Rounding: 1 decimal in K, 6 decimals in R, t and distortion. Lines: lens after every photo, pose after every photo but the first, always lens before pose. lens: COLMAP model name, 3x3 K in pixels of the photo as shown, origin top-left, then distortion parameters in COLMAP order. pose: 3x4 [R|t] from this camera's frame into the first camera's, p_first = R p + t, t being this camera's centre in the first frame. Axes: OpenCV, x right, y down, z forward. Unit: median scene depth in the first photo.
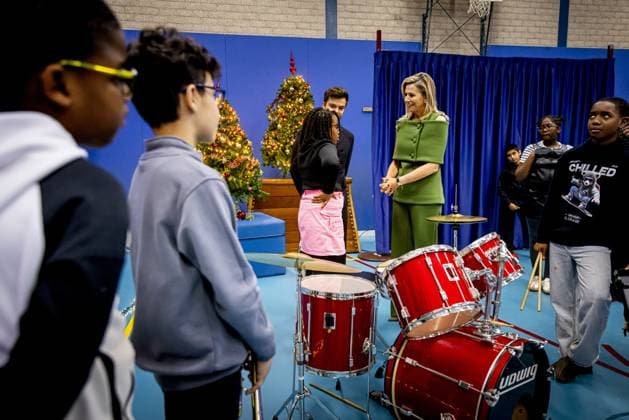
lens RADIAL K [[439.8, 0, 307.0], [0, 439.8, 208.1], [0, 0, 1]] dist [0.004250, 0.004119]
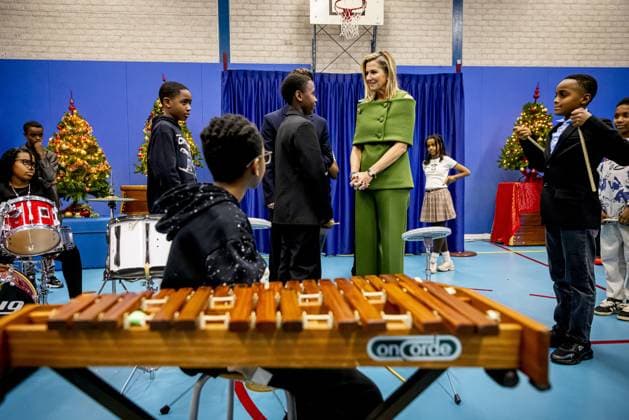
lens RADIAL K [[424.3, 0, 308.7], [0, 424.3, 214.7], [0, 0, 1]] dist [0.003832, -0.000852]
pose [[0.992551, 0.014190, -0.121004, 0.572774], [-0.020181, 0.998623, -0.048427, 0.063834], [0.120151, 0.050508, 0.991470, -0.024818]]
